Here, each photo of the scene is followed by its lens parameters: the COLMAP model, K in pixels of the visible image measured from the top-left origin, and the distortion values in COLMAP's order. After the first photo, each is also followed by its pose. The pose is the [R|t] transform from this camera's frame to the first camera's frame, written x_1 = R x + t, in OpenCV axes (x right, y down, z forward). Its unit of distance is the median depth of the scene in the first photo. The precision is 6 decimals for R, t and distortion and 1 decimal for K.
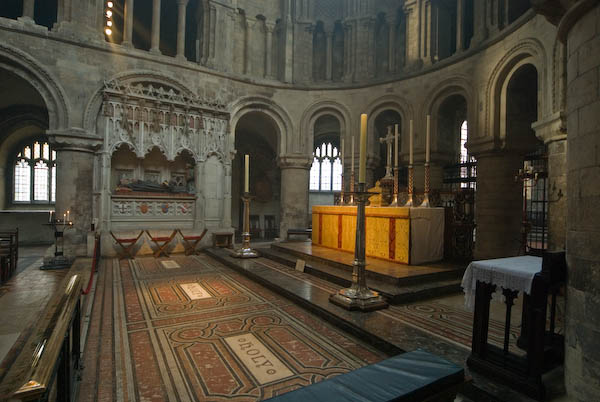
lens RADIAL K [[318.5, 0, 300.0], [0, 318.5, 201.0], [0, 0, 1]] dist [-0.001078, -0.000287]
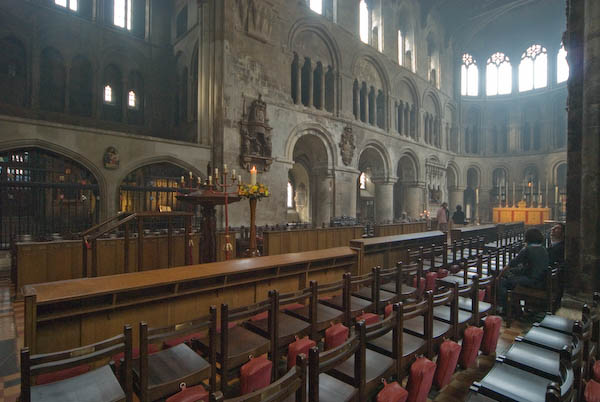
lens RADIAL K [[318.5, 0, 300.0], [0, 318.5, 201.0], [0, 0, 1]] dist [-0.001078, -0.000287]
pose [[0.974081, -0.003841, 0.226166, -1.895200], [0.000425, 0.999885, 0.015152, -0.070232], [-0.226198, -0.014663, 0.973971, -1.111128]]
